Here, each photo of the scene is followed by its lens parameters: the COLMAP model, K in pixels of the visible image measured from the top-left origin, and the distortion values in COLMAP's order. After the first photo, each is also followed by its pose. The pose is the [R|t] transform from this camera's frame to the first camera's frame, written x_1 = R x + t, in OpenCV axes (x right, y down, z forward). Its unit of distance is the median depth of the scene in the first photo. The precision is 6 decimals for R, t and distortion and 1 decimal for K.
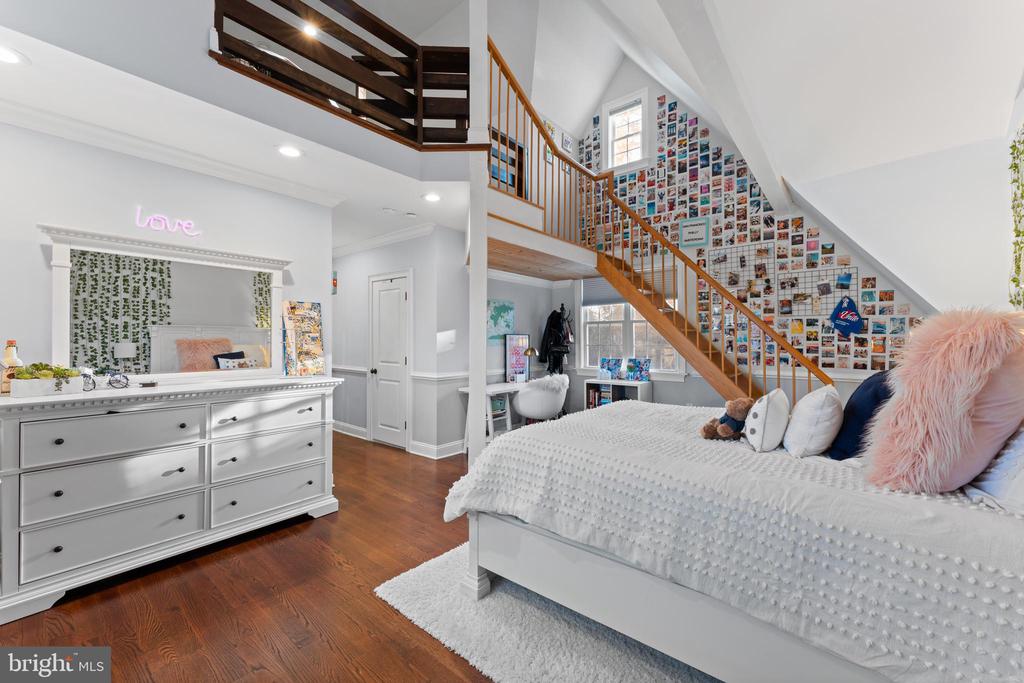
lens RADIAL K [[410.4, 0, 511.2], [0, 410.4, 340.2], [0, 0, 1]] dist [0.000820, 0.000146]
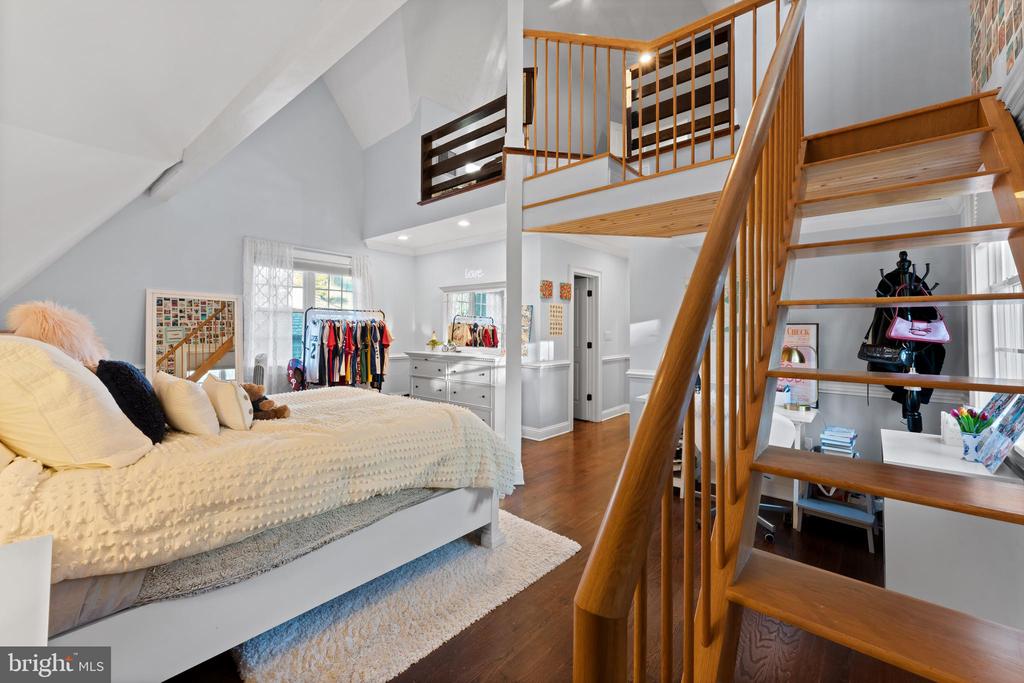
lens RADIAL K [[410.4, 0, 511.9], [0, 410.4, 331.9], [0, 0, 1]] dist [0.000820, 0.000146]
pose [[-0.015981, 0.002905, -0.999868, 1.256789], [-0.003181, 0.999991, 0.002956, -0.002753], [0.999867, 0.003227, -0.015972, 1.282054]]
